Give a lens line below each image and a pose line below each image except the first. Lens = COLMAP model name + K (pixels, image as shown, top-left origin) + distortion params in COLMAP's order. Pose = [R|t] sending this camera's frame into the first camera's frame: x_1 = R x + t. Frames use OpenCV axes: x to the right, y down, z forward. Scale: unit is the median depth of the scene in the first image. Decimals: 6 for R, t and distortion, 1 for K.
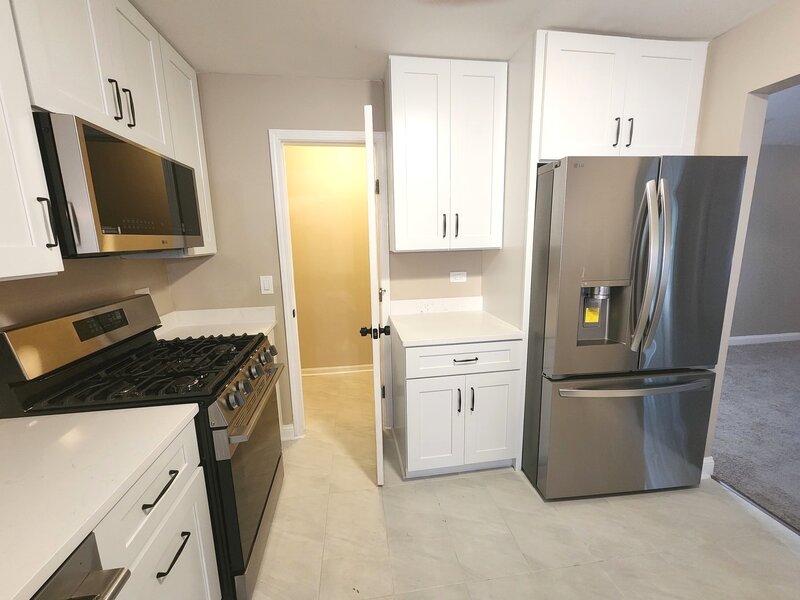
lens RADIAL K [[330.9, 0, 399.4], [0, 330.9, 298.5], [0, 0, 1]] dist [-0.003935, 0.000208]
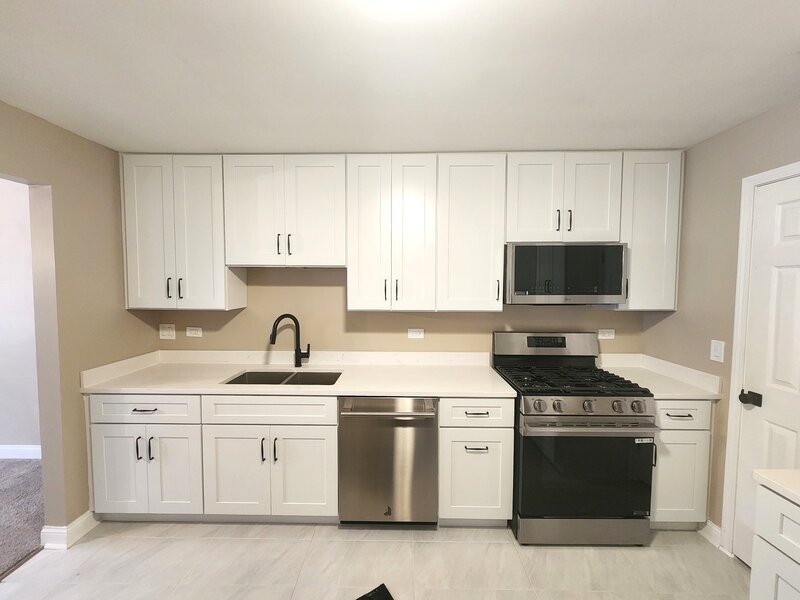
lens RADIAL K [[330.9, 0, 398.3], [0, 330.9, 298.2], [0, 0, 1]] dist [-0.003935, 0.000208]
pose [[-0.156891, 0.072525, -0.984949, 0.751410], [-0.172173, 0.980020, 0.099587, -0.153816], [0.972493, 0.185206, -0.141269, 0.345043]]
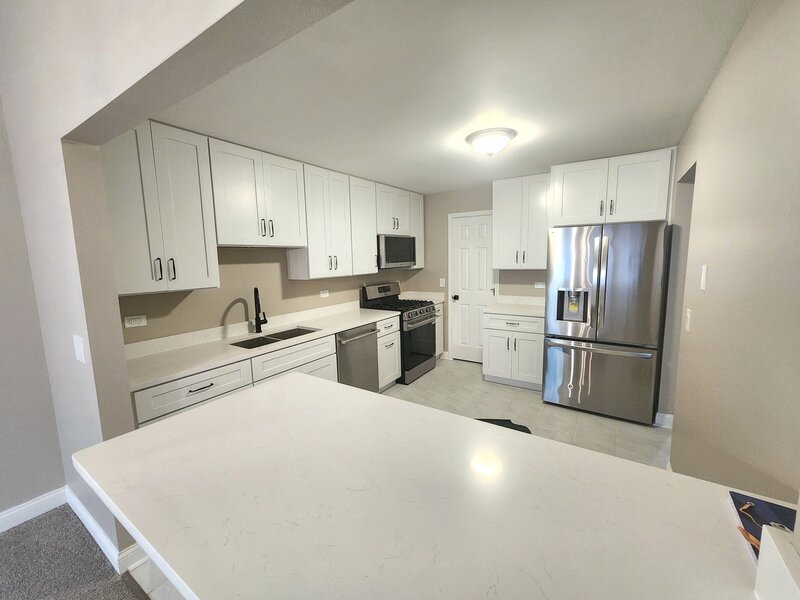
lens RADIAL K [[330.9, 0, 397.0], [0, 330.9, 301.0], [0, 0, 1]] dist [-0.003935, 0.000208]
pose [[0.748012, 0.094040, -0.656989, 1.047376], [-0.109453, 0.993835, 0.017638, 0.092596], [0.654598, 0.058716, 0.753694, -1.062331]]
